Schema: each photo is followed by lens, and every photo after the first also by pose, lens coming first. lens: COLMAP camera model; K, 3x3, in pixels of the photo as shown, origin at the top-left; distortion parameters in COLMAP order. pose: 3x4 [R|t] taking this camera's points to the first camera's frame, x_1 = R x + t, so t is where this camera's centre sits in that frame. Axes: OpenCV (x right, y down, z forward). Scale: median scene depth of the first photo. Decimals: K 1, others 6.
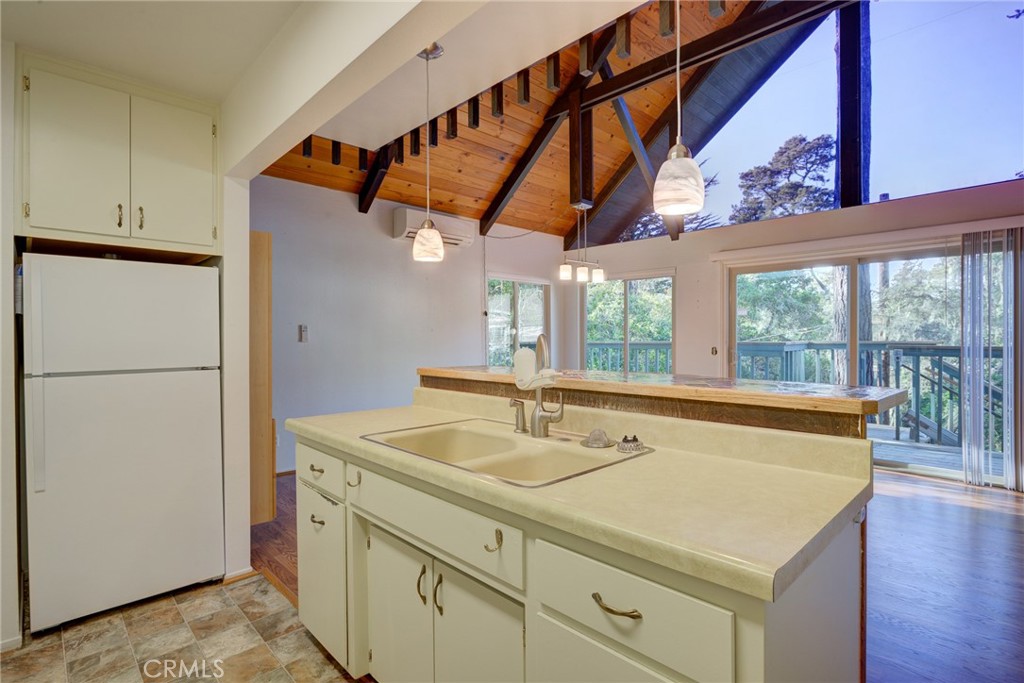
lens RADIAL K [[501.0, 0, 505.1], [0, 501.0, 337.8], [0, 0, 1]] dist [-0.020624, 0.006686]
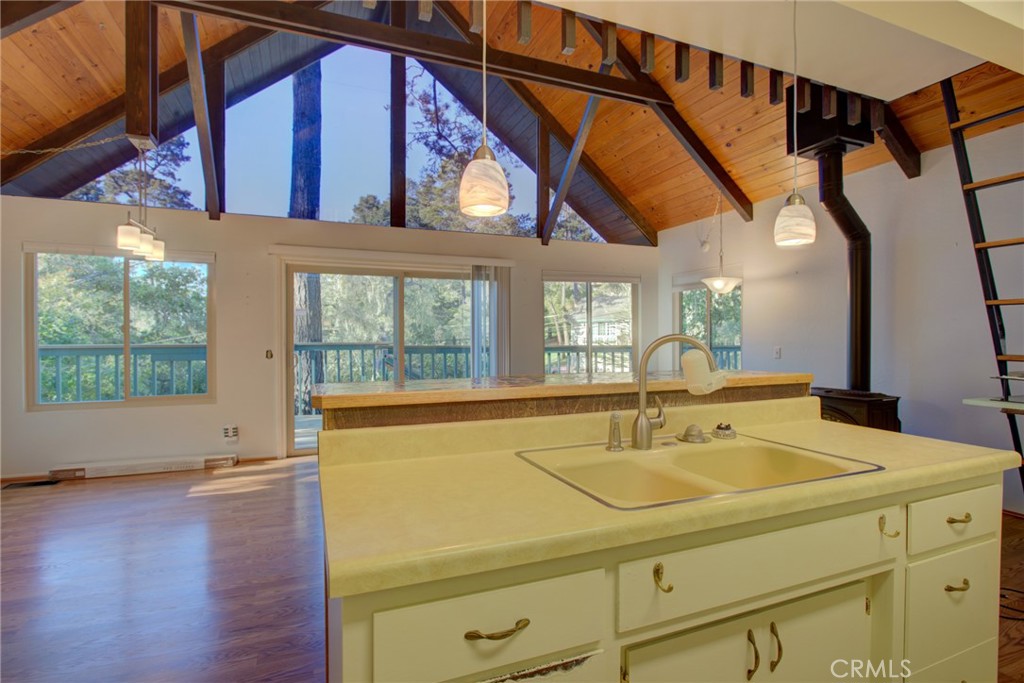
lens RADIAL K [[501.0, 0, 505.3], [0, 501.0, 346.0], [0, 0, 1]] dist [-0.020624, 0.006686]
pose [[0.361660, -0.011915, 0.932234, -0.478735], [-0.000241, 0.999917, 0.012873, 0.000947], [-0.932310, -0.004881, 0.361627, 0.503563]]
